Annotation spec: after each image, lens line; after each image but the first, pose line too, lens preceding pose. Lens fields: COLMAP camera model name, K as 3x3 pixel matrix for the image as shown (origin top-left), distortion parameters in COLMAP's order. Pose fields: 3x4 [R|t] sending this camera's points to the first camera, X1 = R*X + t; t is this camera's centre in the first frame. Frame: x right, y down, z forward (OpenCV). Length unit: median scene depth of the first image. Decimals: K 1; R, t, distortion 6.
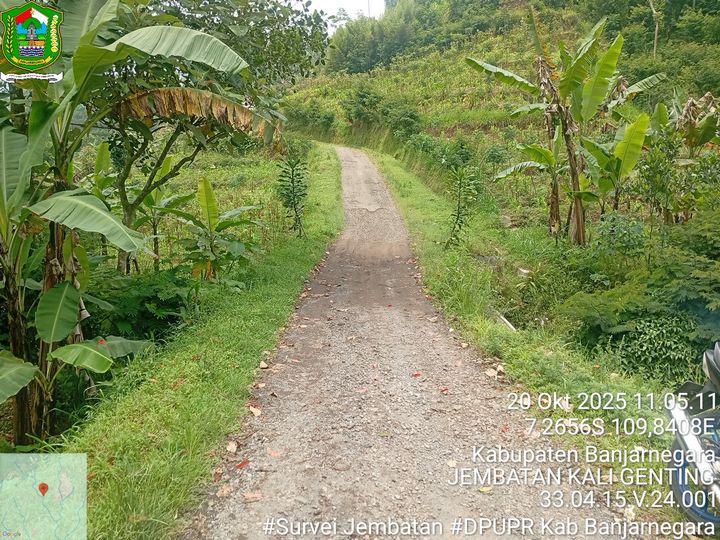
lens RADIAL K [[547.7, 0, 358.7], [0, 547.7, 268.2], [0, 0, 1]] dist [0.098828, -0.210277]
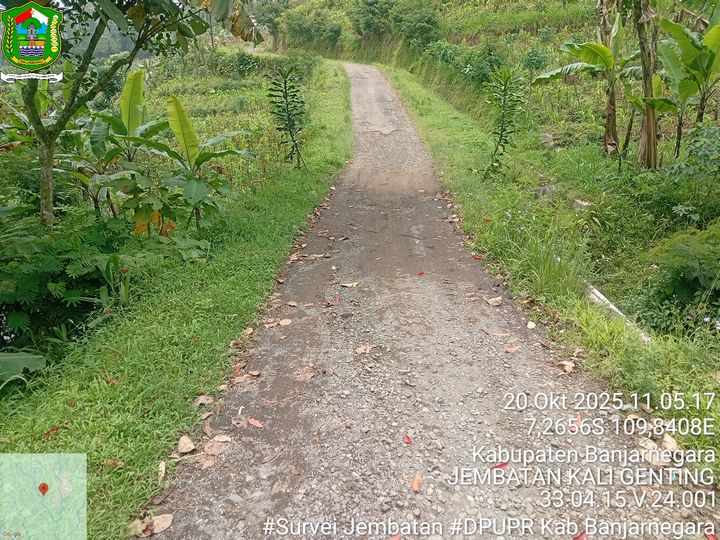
lens RADIAL K [[547.7, 0, 358.7], [0, 547.7, 268.2], [0, 0, 1]] dist [0.098828, -0.210277]
pose [[0.999269, -0.025518, -0.028460, 0.000098], [0.029025, 0.991020, 0.130526, -0.014043], [0.024873, -0.131256, 0.991036, 0.177975]]
